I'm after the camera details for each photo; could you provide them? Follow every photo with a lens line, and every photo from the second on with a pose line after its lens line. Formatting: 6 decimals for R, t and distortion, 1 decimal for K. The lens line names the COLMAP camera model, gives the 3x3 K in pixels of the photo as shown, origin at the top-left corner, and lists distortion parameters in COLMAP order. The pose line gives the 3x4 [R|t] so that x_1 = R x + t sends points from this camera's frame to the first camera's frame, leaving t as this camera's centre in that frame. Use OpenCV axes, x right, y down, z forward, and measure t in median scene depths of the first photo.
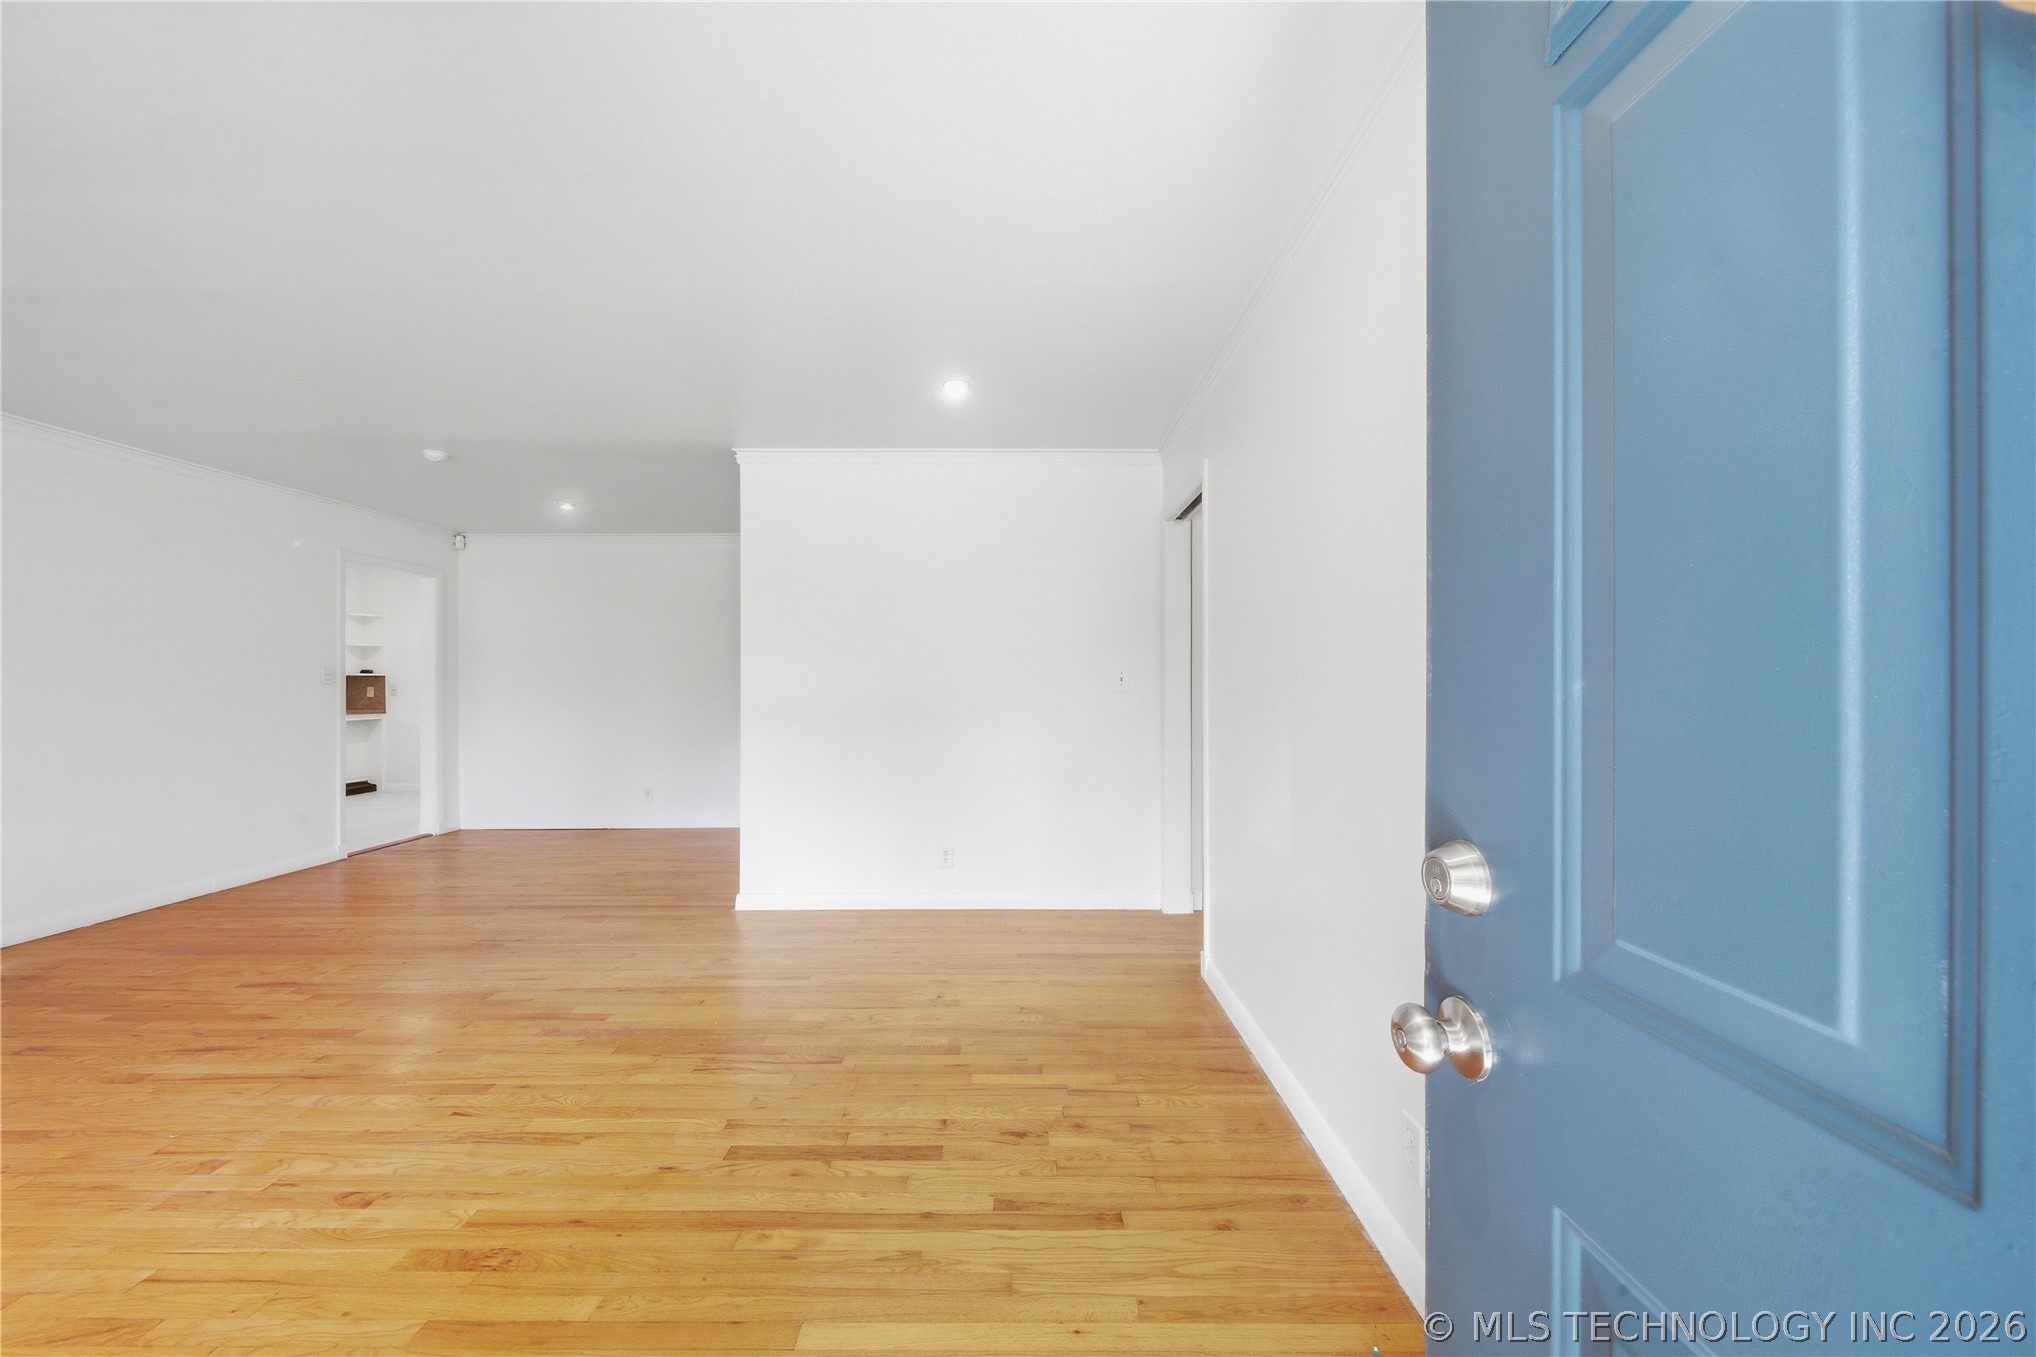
lens RADIAL K [[718.5, 0, 1019.3], [0, 718.5, 680.7], [0, 0, 1]] dist [0.001217, -0.002694]
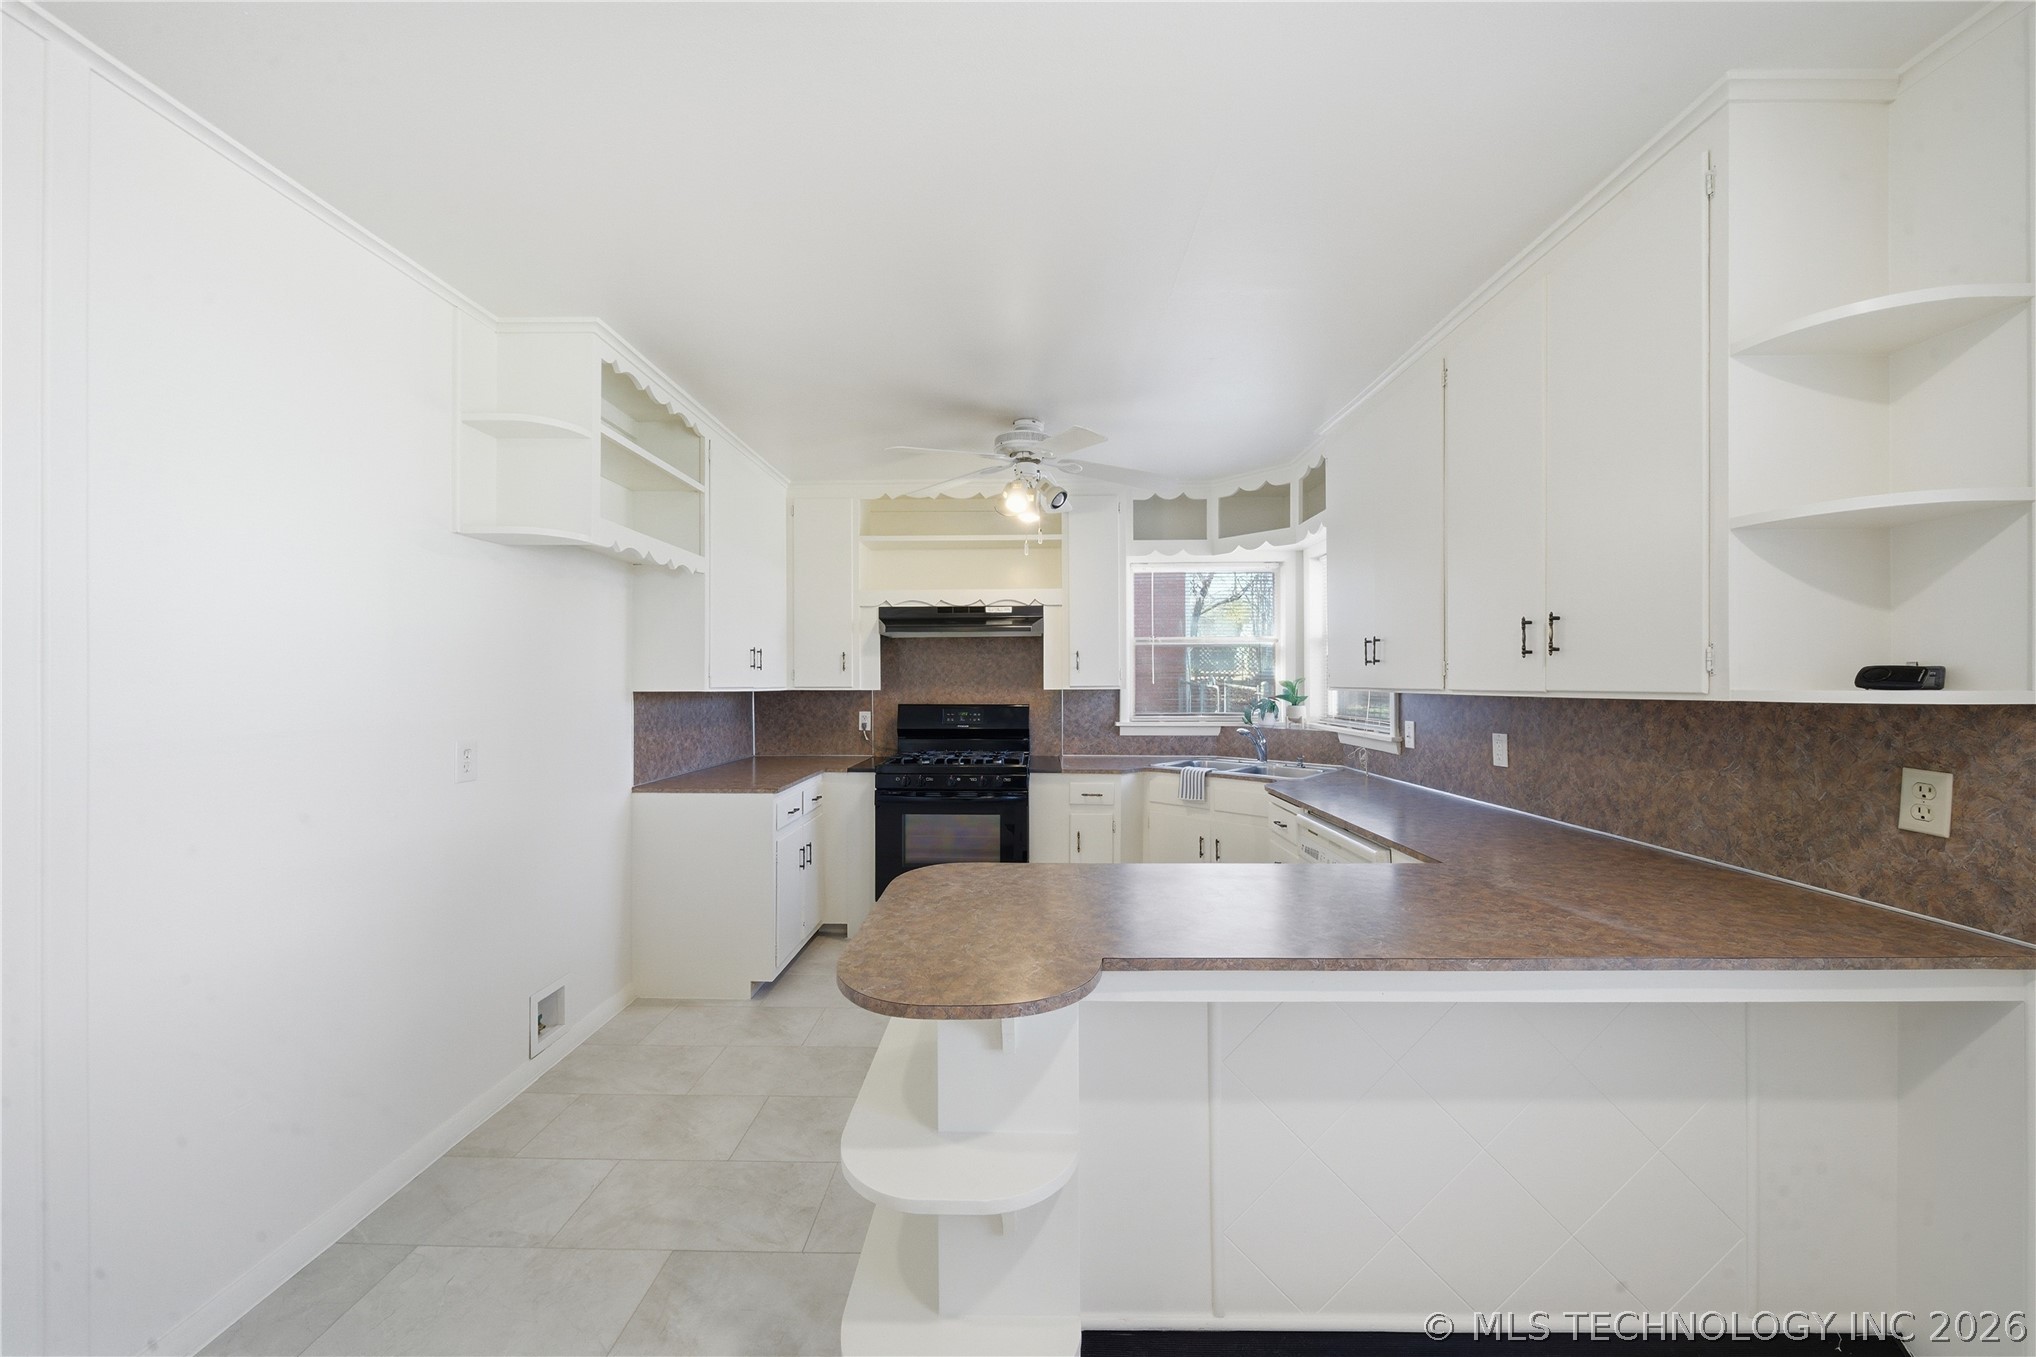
lens RADIAL K [[716.2, 0, 1015.7], [0, 716.2, 682.0], [0, 0, 1]] dist [0.001231, -0.002206]
pose [[-0.026219, 0.001262, -0.999655, -2.464575], [0.002357, 0.999997, 0.001201, -0.040701], [0.999653, -0.002325, -0.026222, 2.670115]]
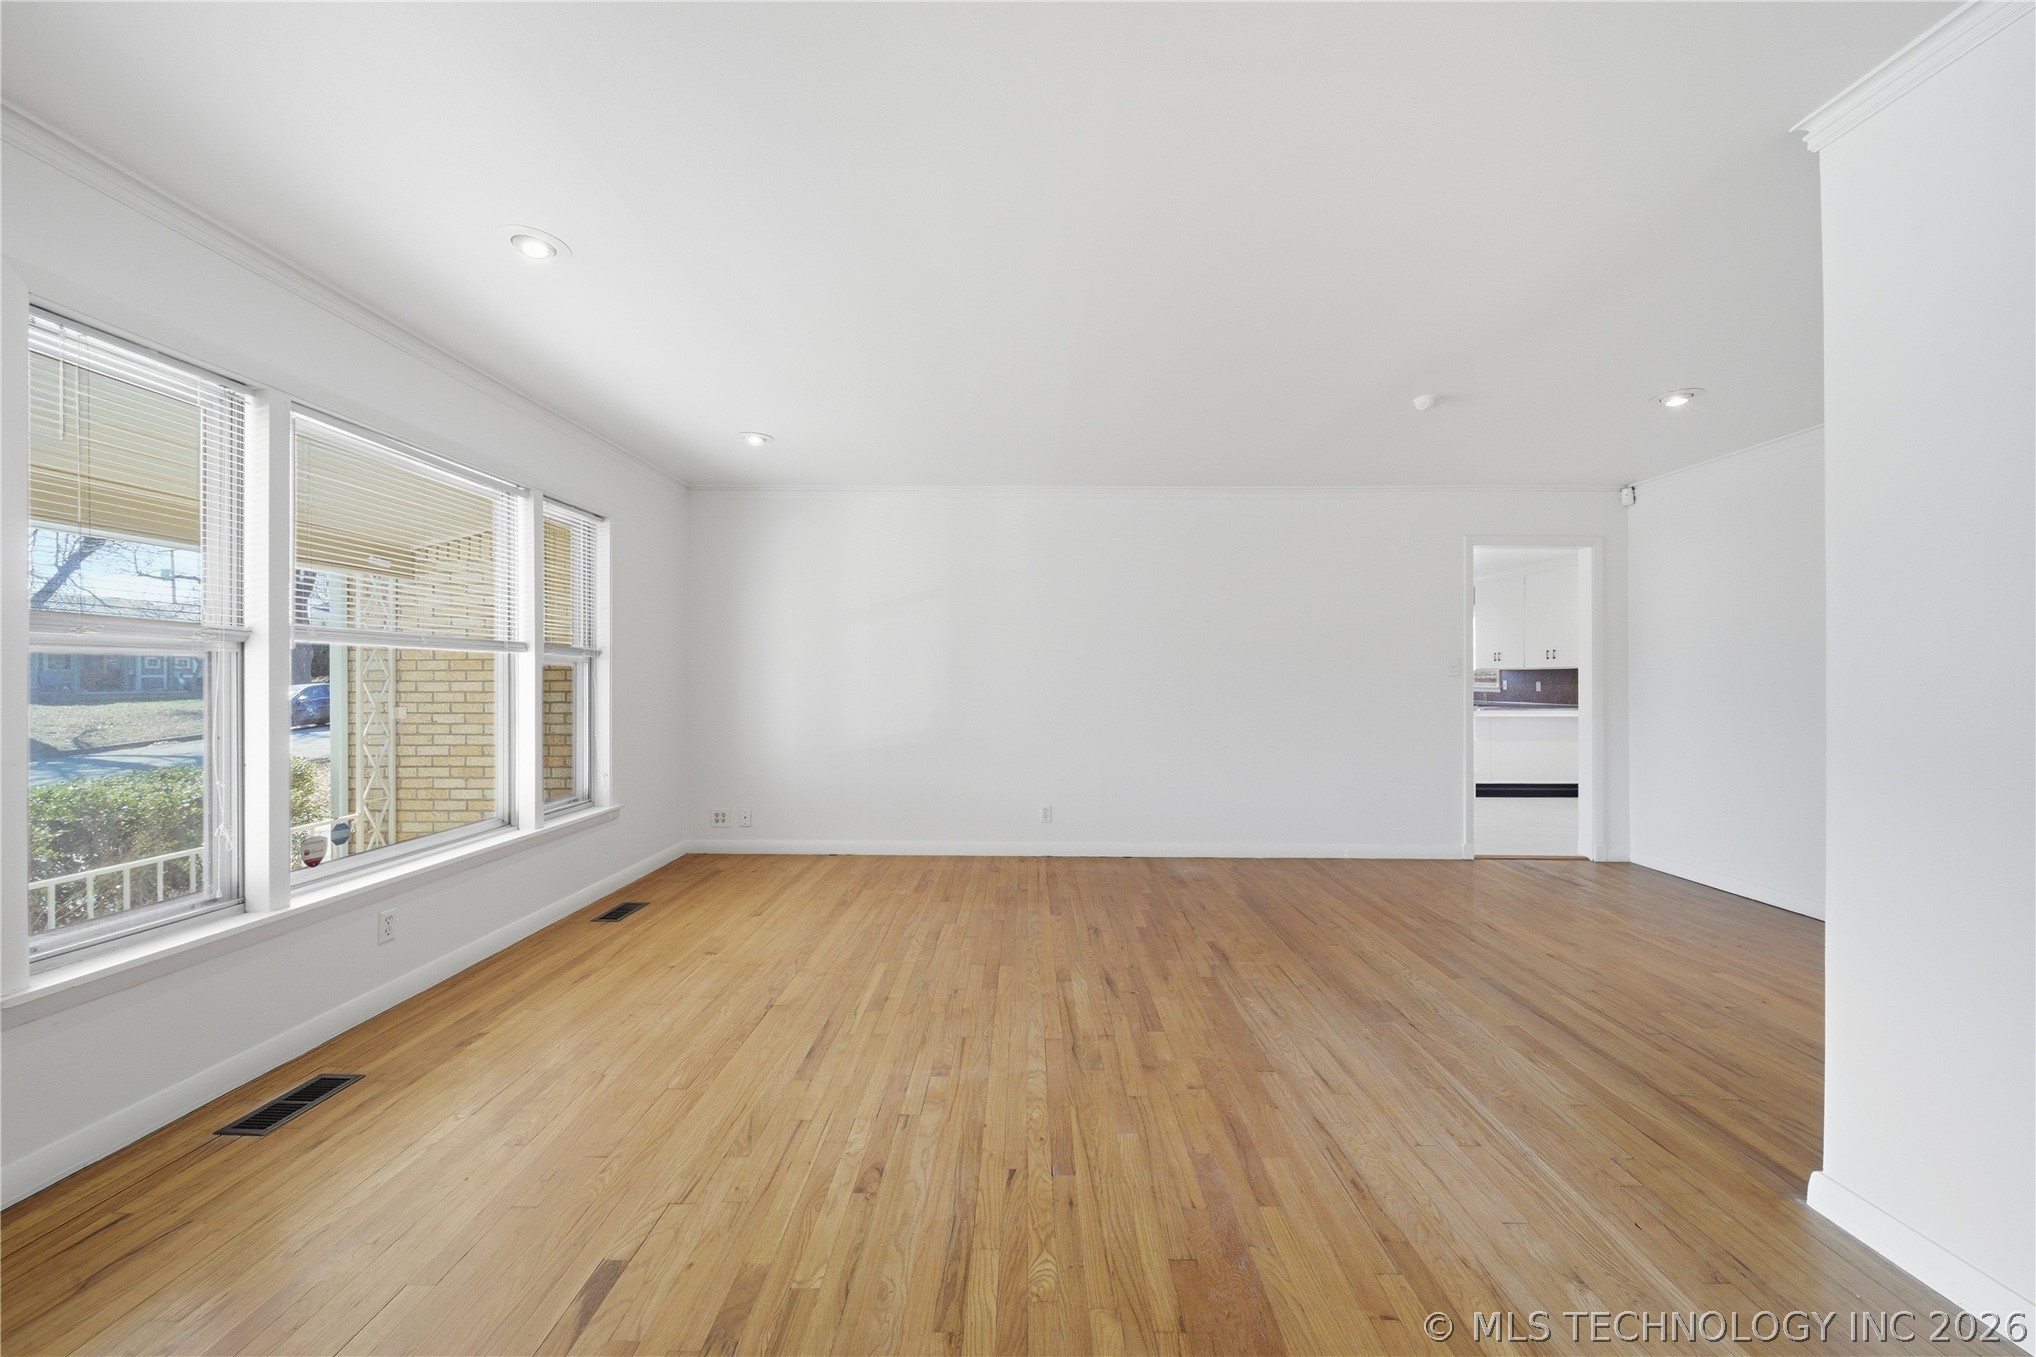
lens RADIAL K [[728.3, 0, 1019.5], [0, 728.3, 685.6], [0, 0, 1]] dist [0.000093, -0.002546]
pose [[-0.013780, 0.015608, -0.999783, 0.060911], [-0.003826, 0.999870, 0.015662, 0.008798], [0.999898, 0.004041, -0.013719, 0.865083]]
